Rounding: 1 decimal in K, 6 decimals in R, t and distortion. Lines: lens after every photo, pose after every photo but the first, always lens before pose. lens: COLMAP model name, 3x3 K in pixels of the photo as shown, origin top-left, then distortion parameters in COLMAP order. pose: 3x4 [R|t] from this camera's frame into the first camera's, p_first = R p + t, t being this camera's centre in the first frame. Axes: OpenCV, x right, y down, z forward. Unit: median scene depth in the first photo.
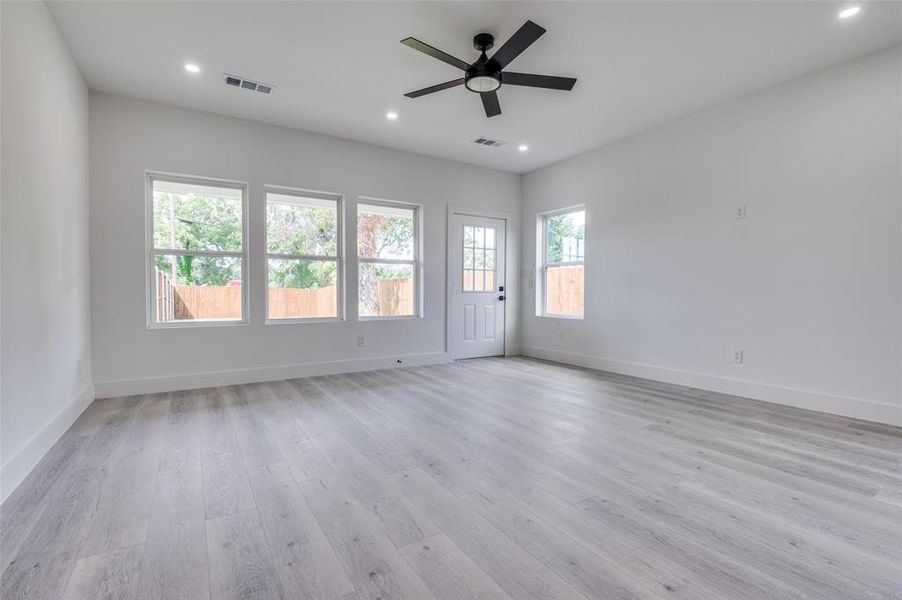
lens RADIAL K [[416.1, 0, 450.9], [0, 416.1, 298.3], [0, 0, 1]] dist [-0.011578, -0.006315]
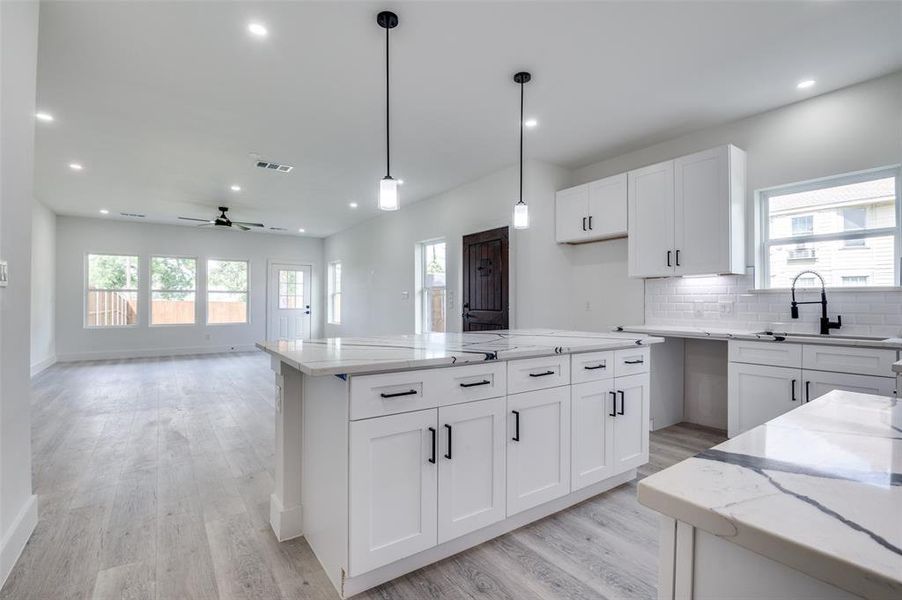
lens RADIAL K [[416.1, 0, 449.6], [0, 416.1, 301.3], [0, 0, 1]] dist [-0.011578, -0.006315]
pose [[0.998691, 0.000127, 0.051143, 0.714881], [0.000875, 0.999808, -0.019574, -0.014750], [-0.051136, 0.019593, 0.998500, -0.832229]]
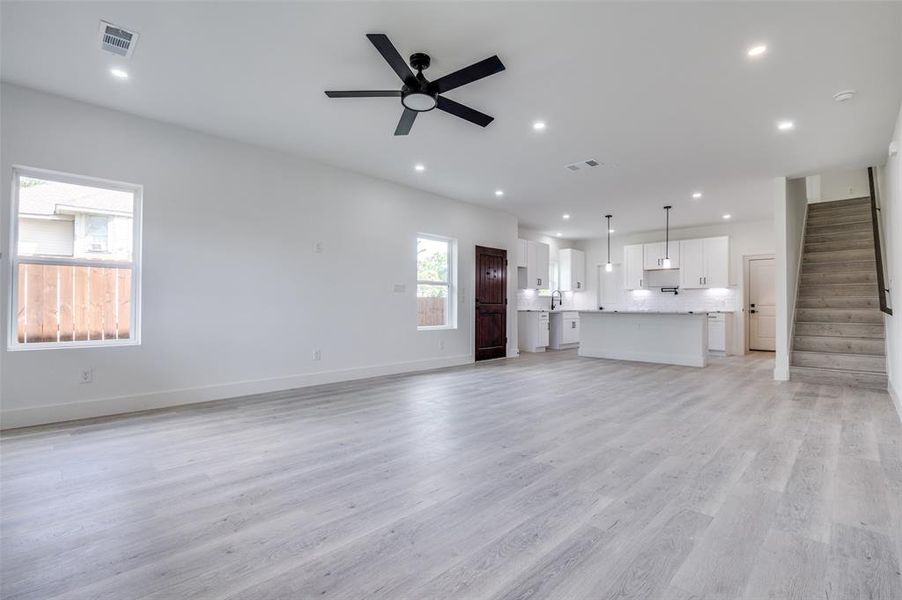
lens RADIAL K [[416.1, 0, 442.5], [0, 416.1, 303.5], [0, 0, 1]] dist [-0.011578, -0.006315]
pose [[-0.224509, 0.001361, 0.974471, -0.513560], [0.011687, 0.999931, 0.001296, -0.016859], [-0.974402, 0.011679, -0.224509, 0.663751]]
